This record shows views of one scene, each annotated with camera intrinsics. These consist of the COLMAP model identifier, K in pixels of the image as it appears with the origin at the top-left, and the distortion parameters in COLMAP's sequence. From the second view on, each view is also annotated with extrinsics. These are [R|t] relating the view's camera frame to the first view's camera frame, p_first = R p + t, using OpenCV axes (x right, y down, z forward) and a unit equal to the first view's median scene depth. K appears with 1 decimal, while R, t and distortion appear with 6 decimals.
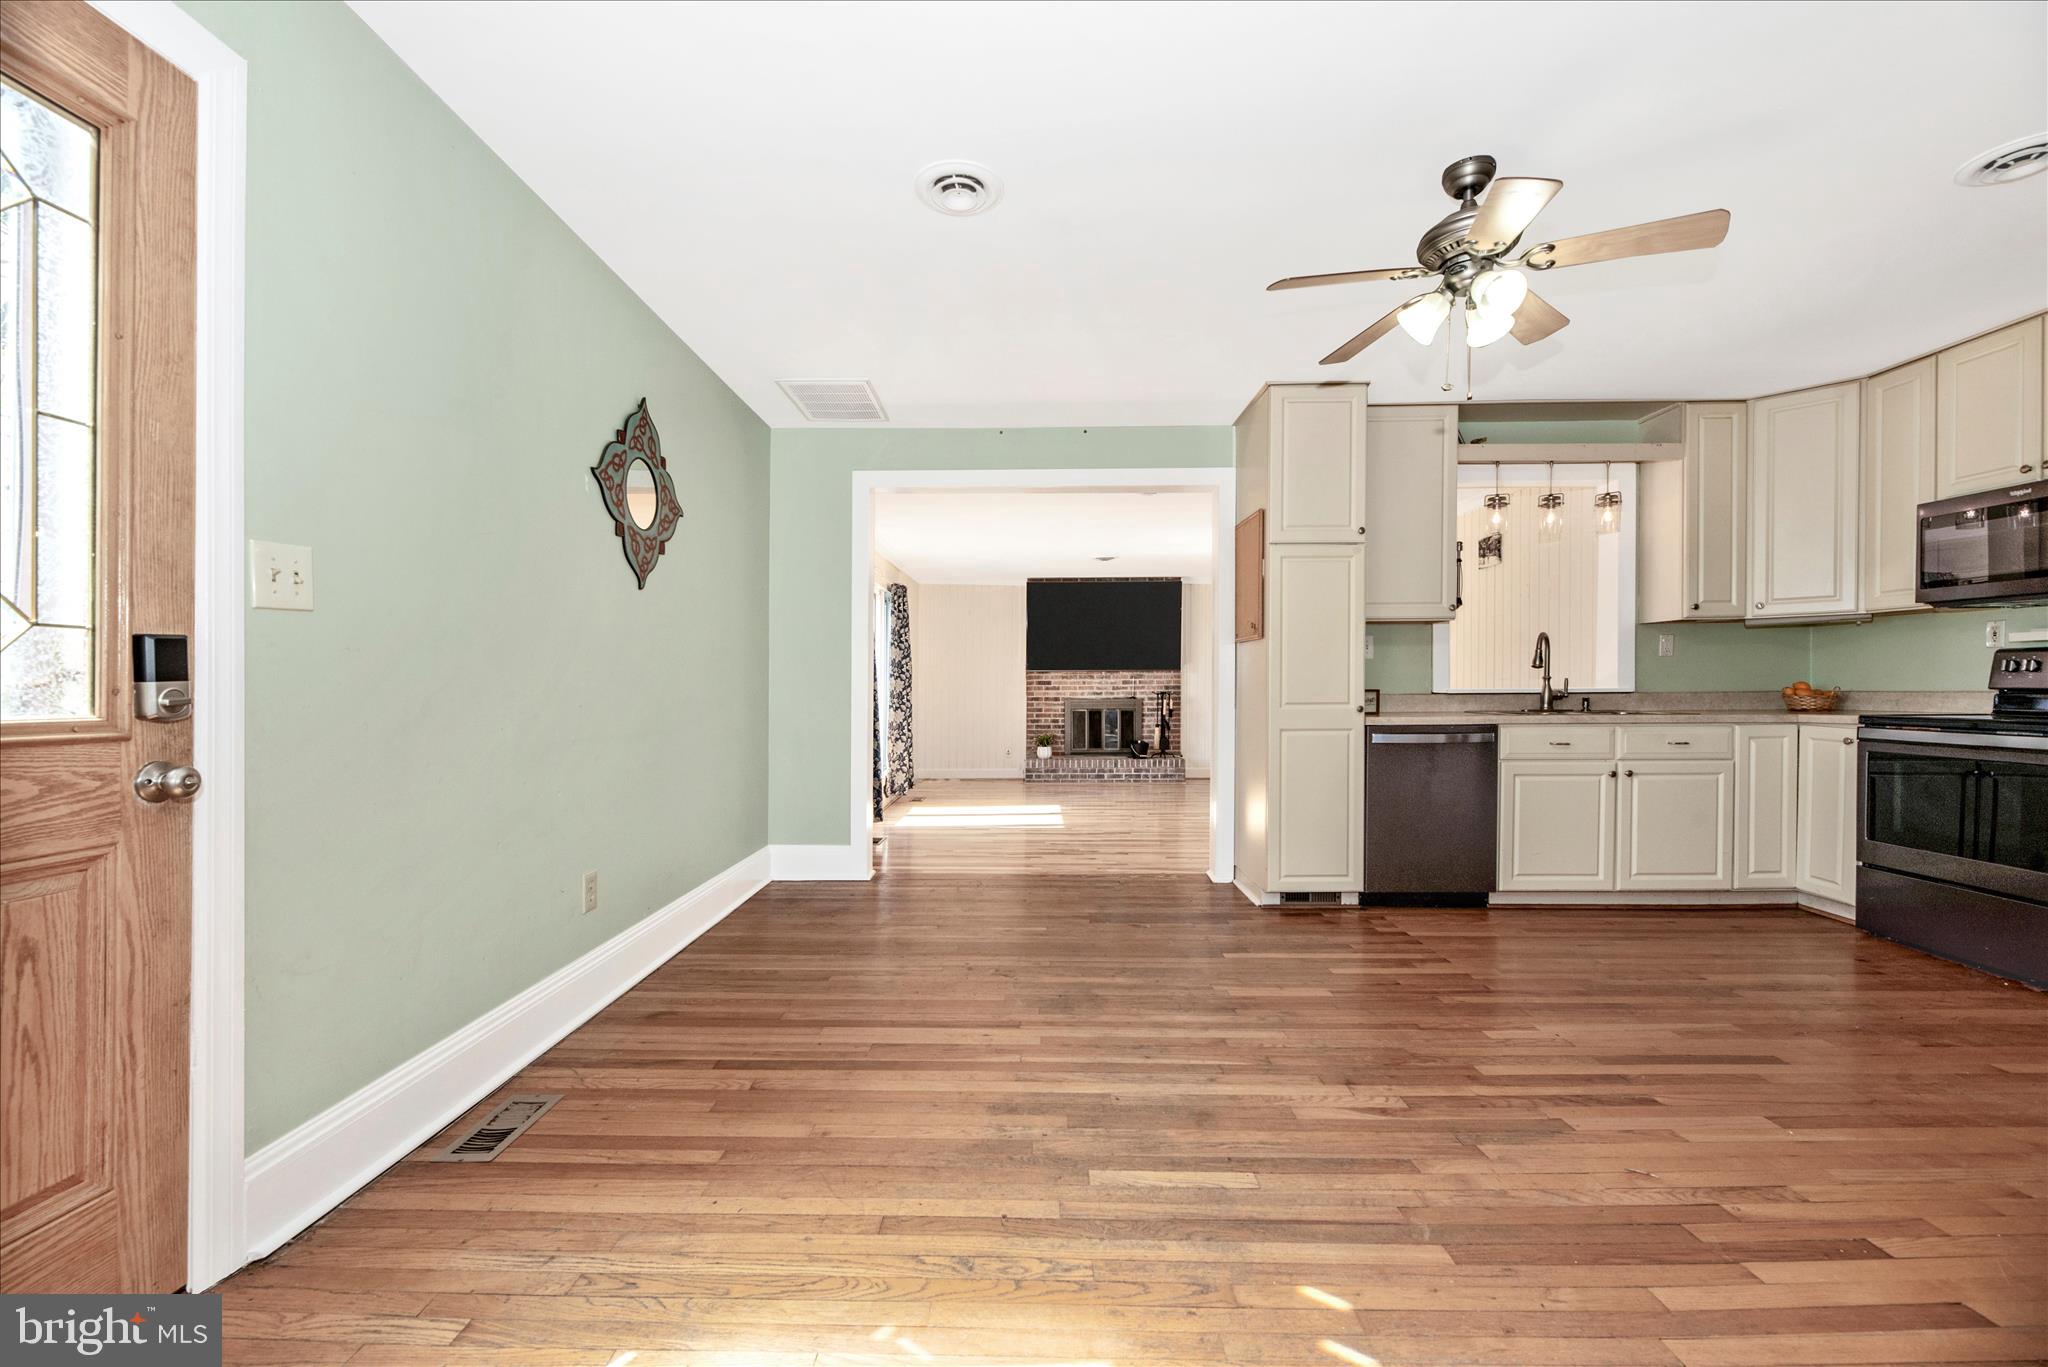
lens RADIAL K [[844.4, 0, 1034.9], [0, 844.4, 701.0], [0, 0, 1]] dist [-0.000097, -0.000860]
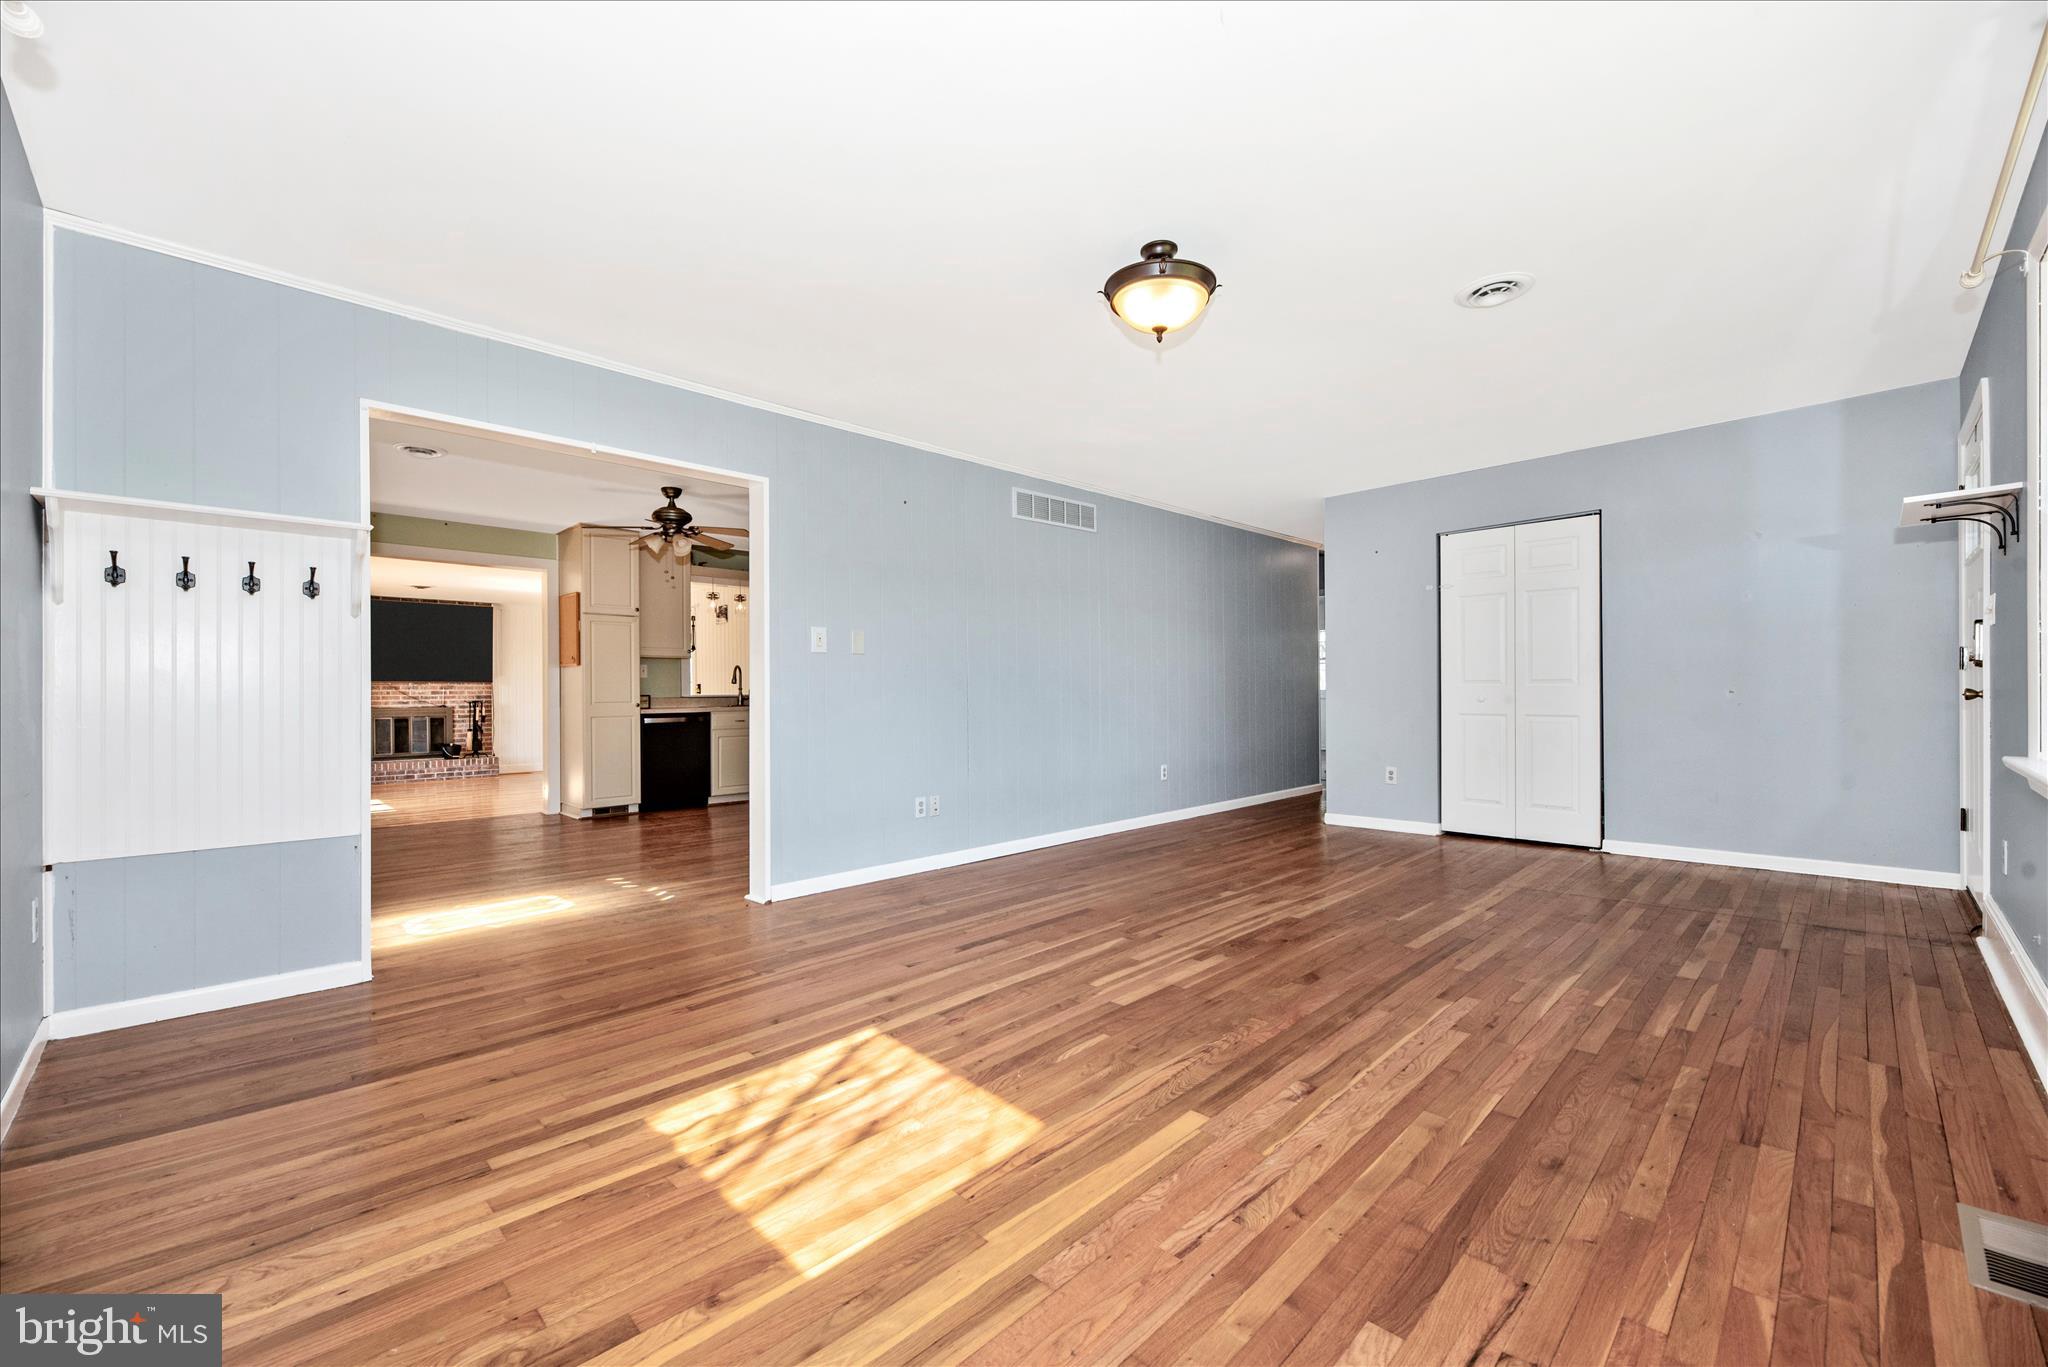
lens RADIAL K [[826.1, 0, 1031.3], [0, 826.1, 692.4], [0, 0, 1]] dist [0.000462, -0.001975]
pose [[0.707884, -0.004160, 0.706317, -0.292014], [0.020479, 0.999683, -0.014637, 0.027238], [-0.706032, 0.024827, 0.707745, -0.918310]]
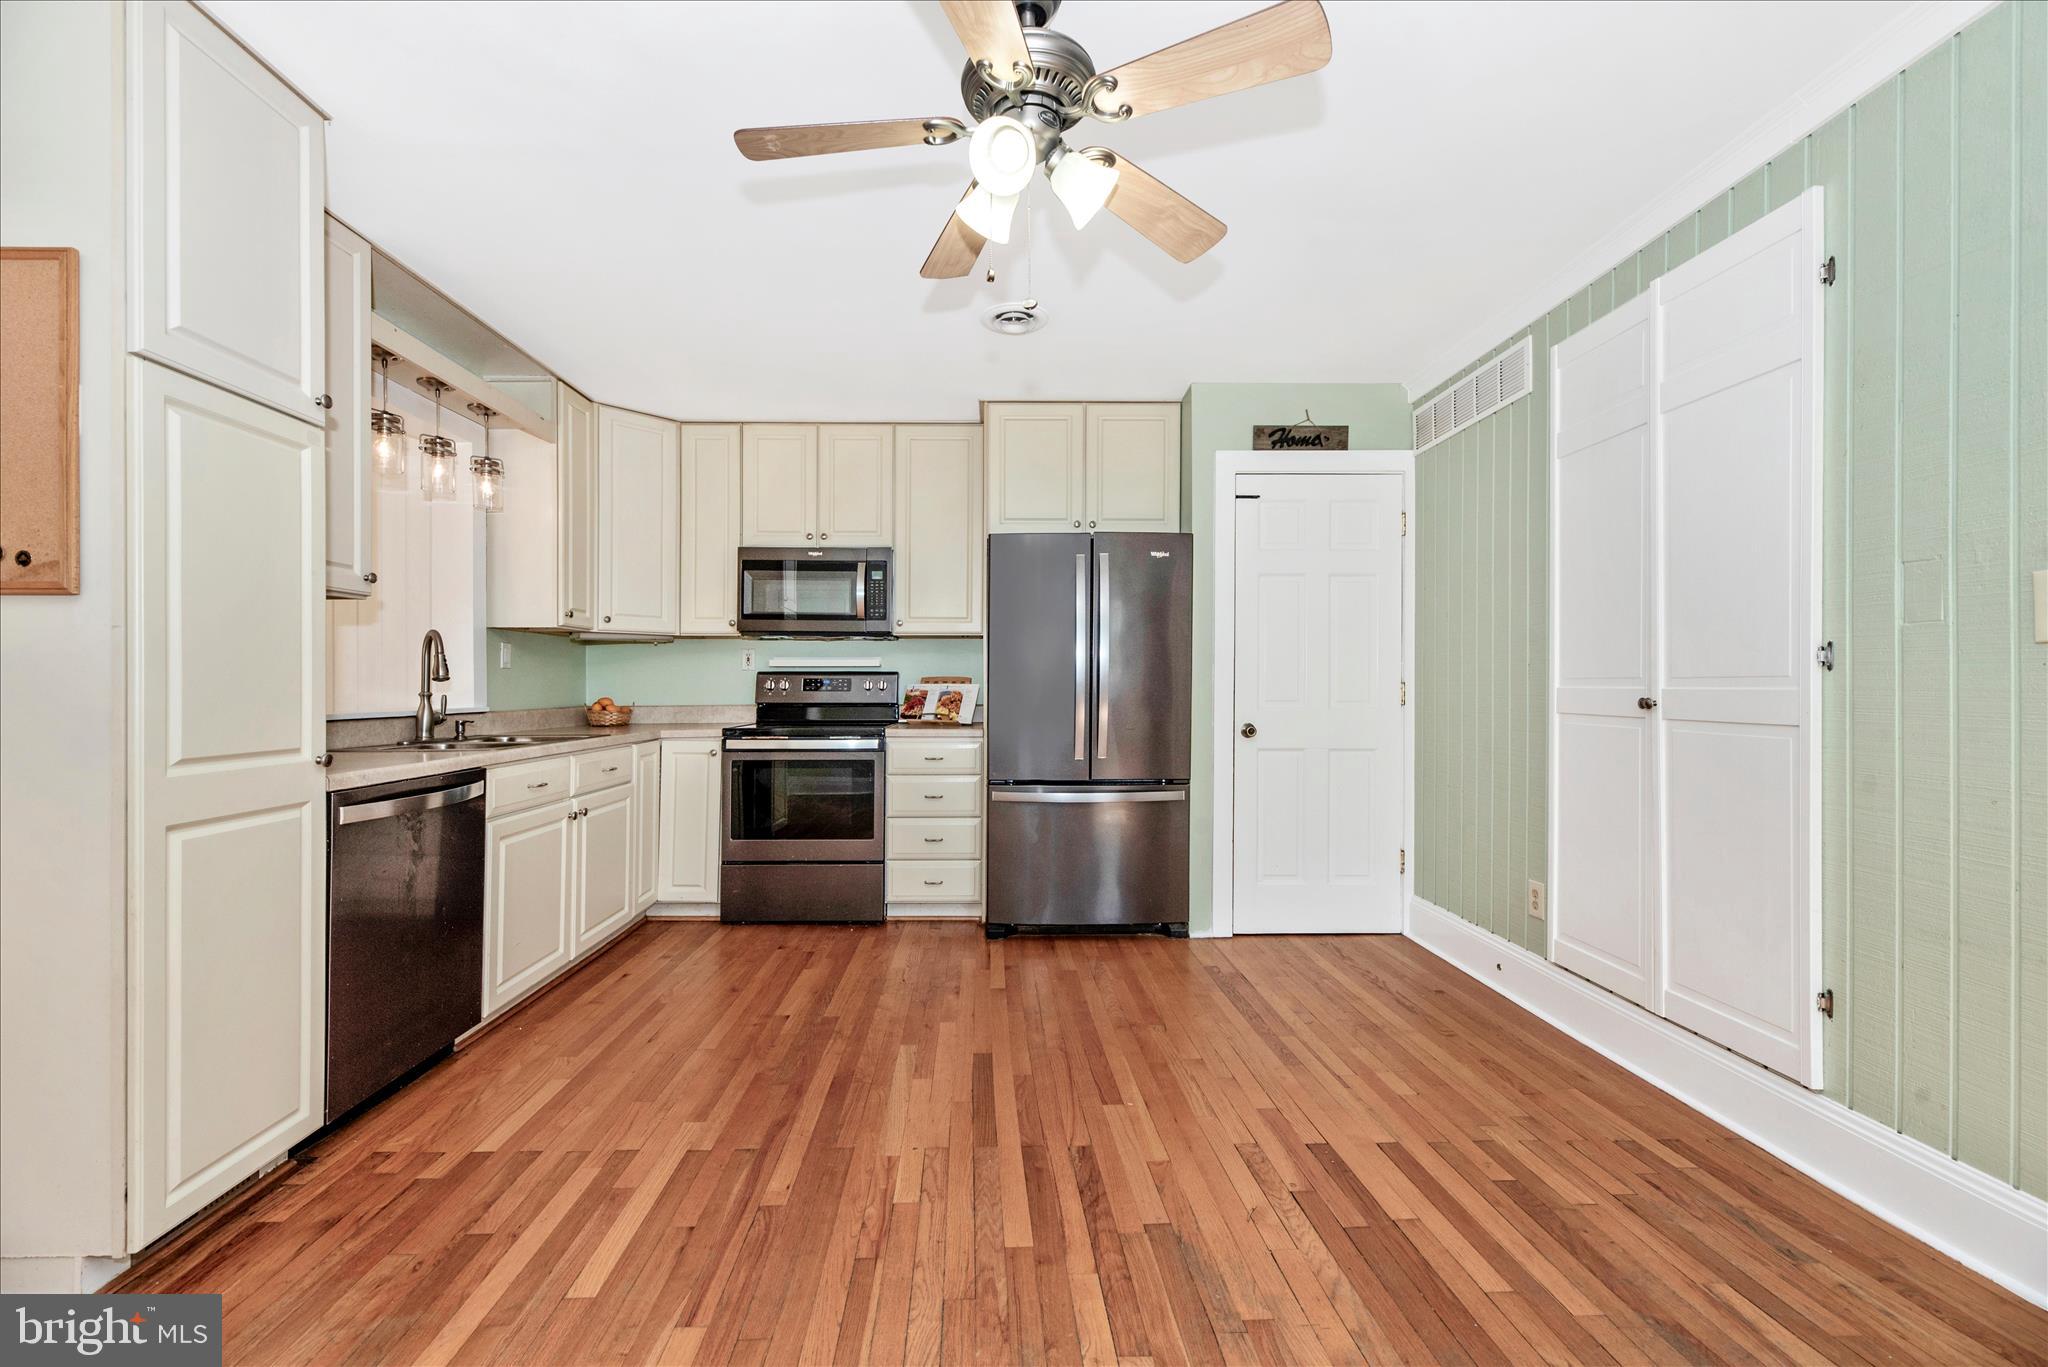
lens RADIAL K [[844.4, 0, 987.5], [0, 844.4, 692.2], [0, 0, 1]] dist [-0.000097, -0.000860]
pose [[-0.011561, -0.002703, 0.999930, -0.118567], [0.020123, 0.999793, 0.002936, -0.024791], [-0.999731, 0.020156, -0.011504, 0.613484]]
